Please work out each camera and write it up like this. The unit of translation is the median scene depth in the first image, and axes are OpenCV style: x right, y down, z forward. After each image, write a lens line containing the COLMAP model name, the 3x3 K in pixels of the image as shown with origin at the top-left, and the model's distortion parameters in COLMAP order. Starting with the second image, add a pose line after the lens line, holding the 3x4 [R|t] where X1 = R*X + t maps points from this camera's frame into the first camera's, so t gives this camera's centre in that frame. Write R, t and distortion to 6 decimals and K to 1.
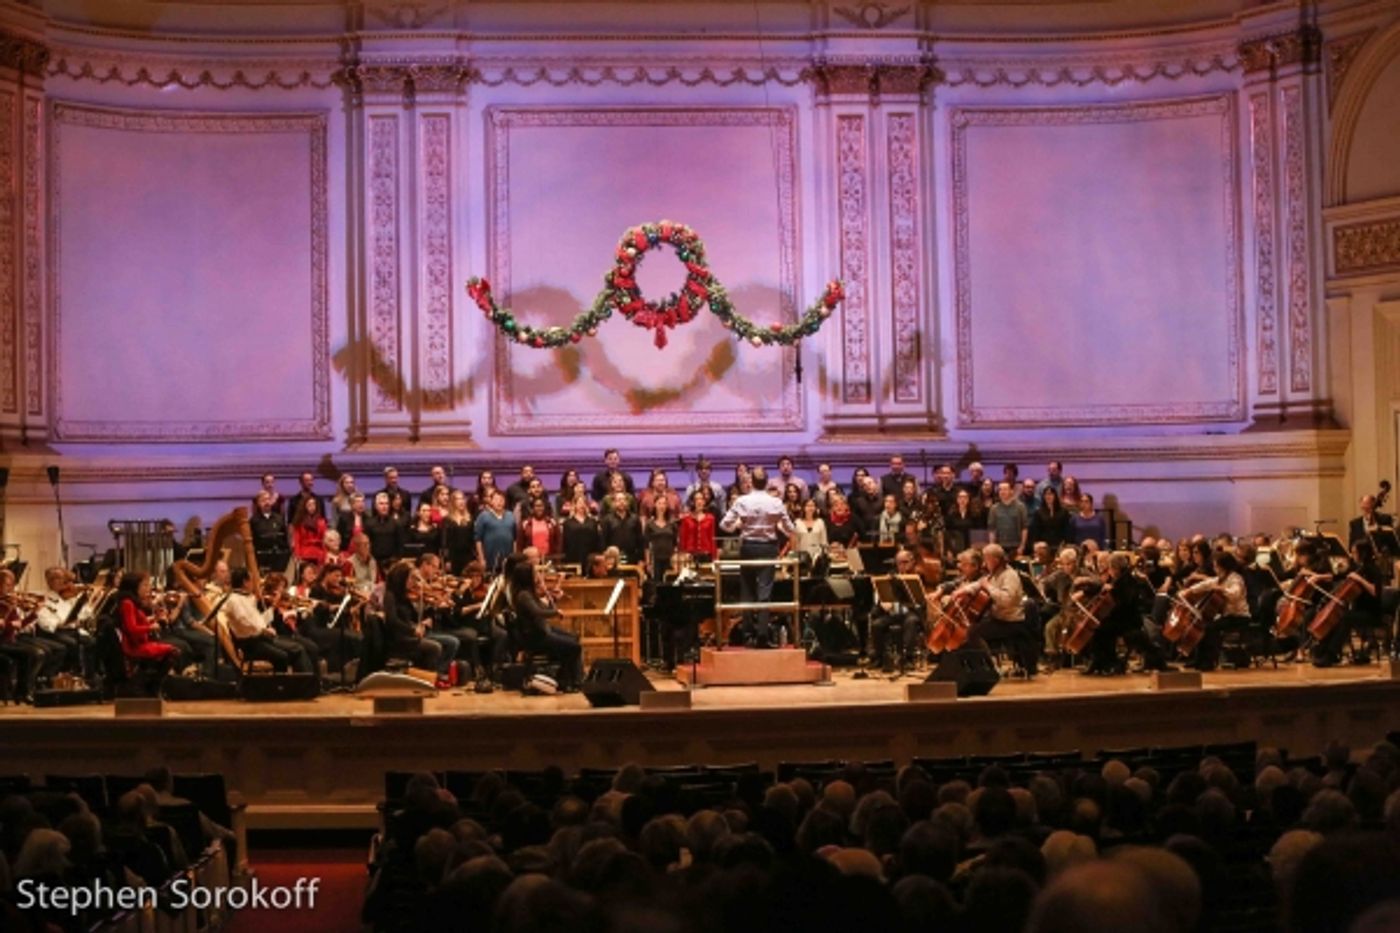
lens RADIAL K [[2860.4, 0, 700.0], [0, 2860.4, 466.5], [0, 0, 1]] dist [-0.274689, 0.119318]
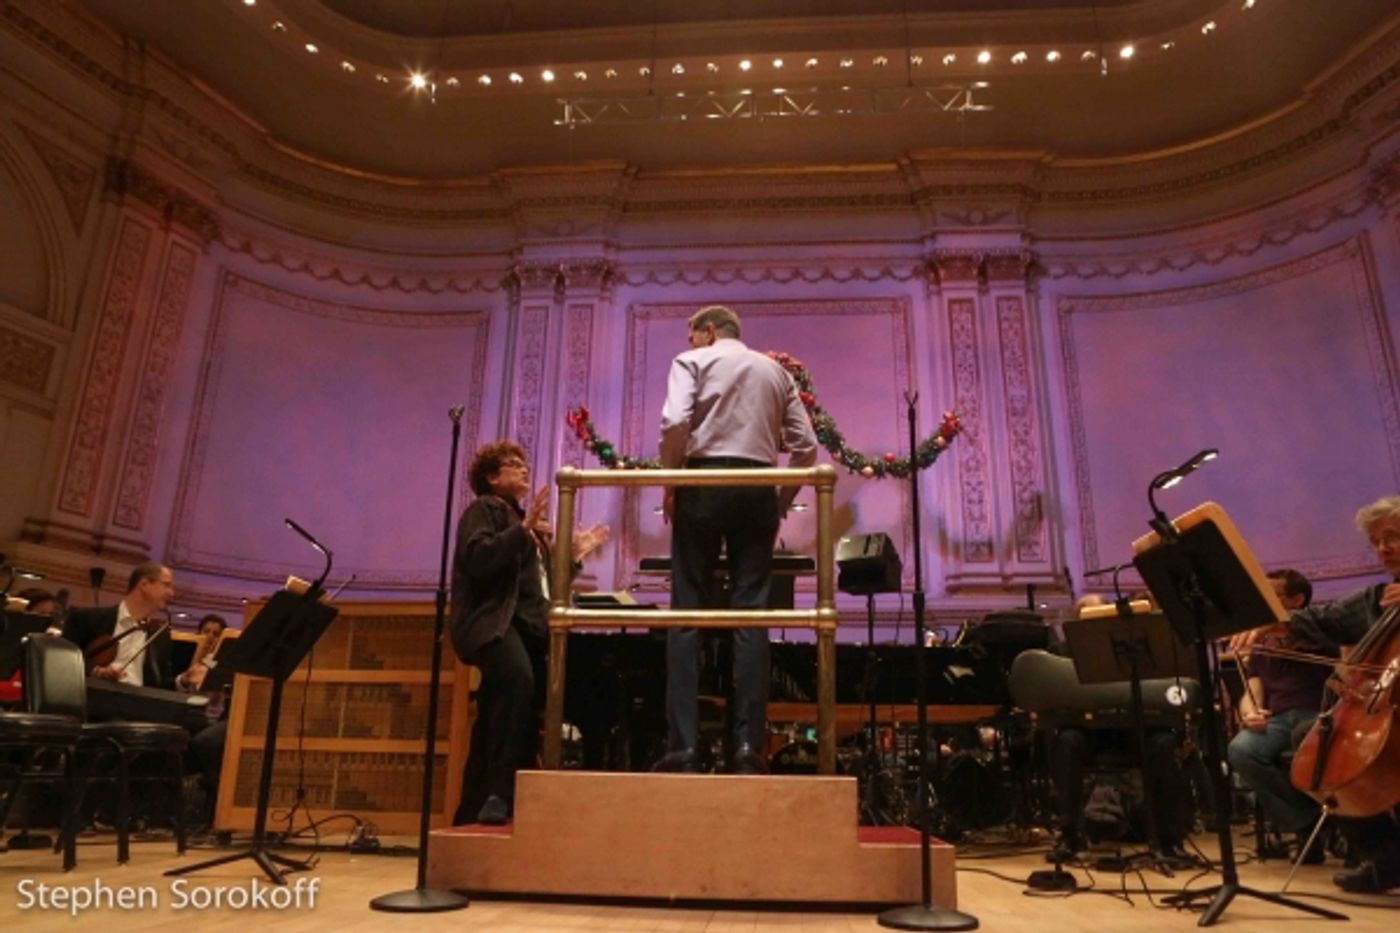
lens RADIAL K [[977.7, 0, 700.0], [0, 977.7, 466.5], [0, 0, 1]] dist [-0.096141, 0.068634]
pose [[0.978095, -0.024836, -0.206673, 0.031036], [-0.036225, 0.957398, -0.286490, 0.046237], [0.204984, 0.287701, 0.935526, 0.665794]]
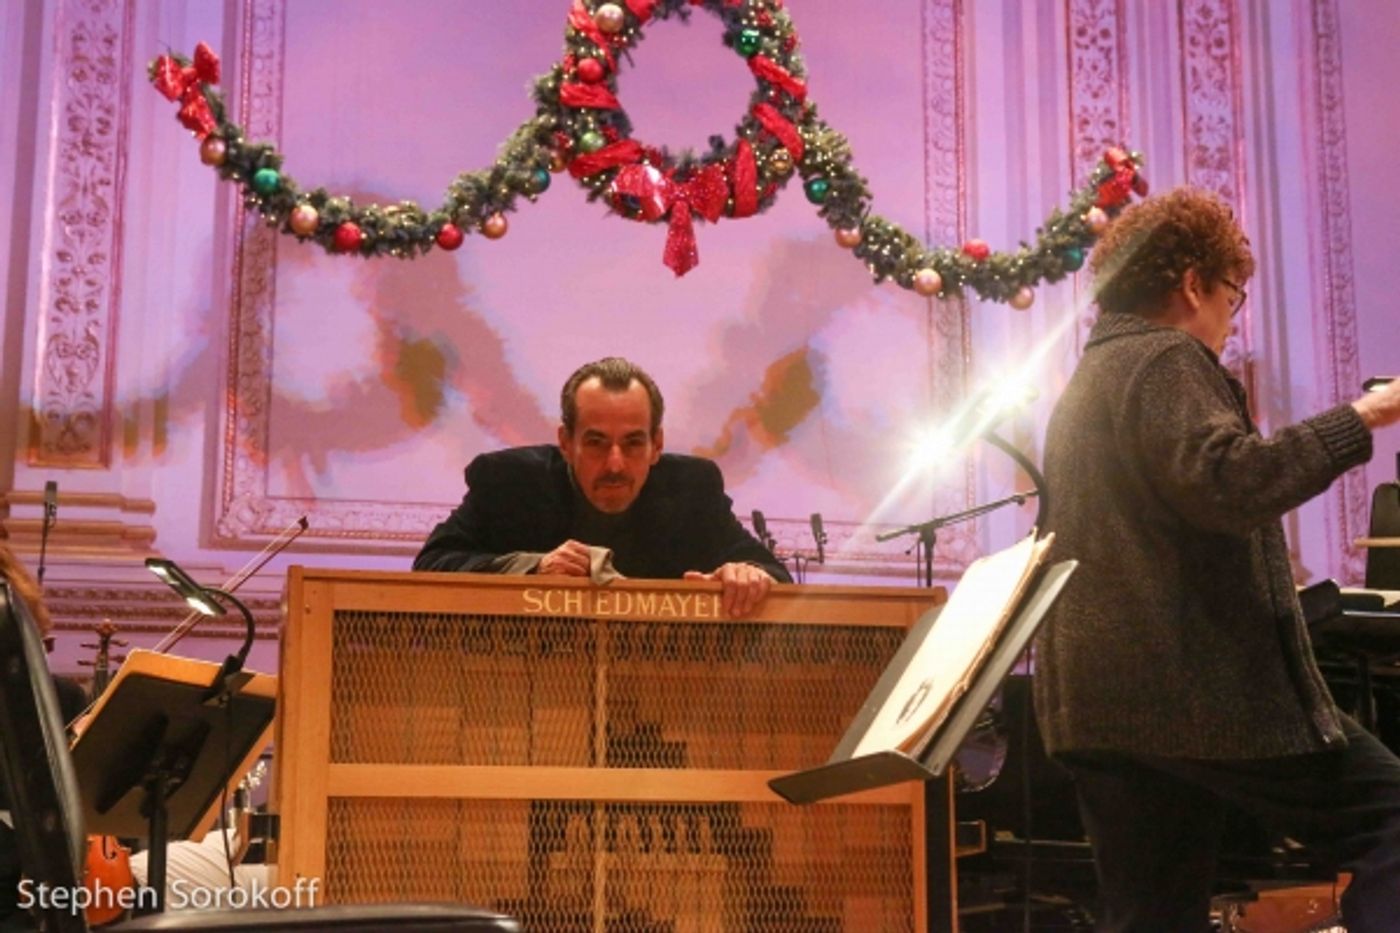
lens RADIAL K [[2484.0, 0, 700.0], [0, 2484.0, 466.5], [0, 0, 1]] dist [0.150355, -0.025055]
pose [[0.994896, 0.043489, 0.091051, -0.037834], [-0.023888, 0.978218, -0.206202, 0.047538], [-0.098036, 0.202975, 0.974264, 0.661992]]
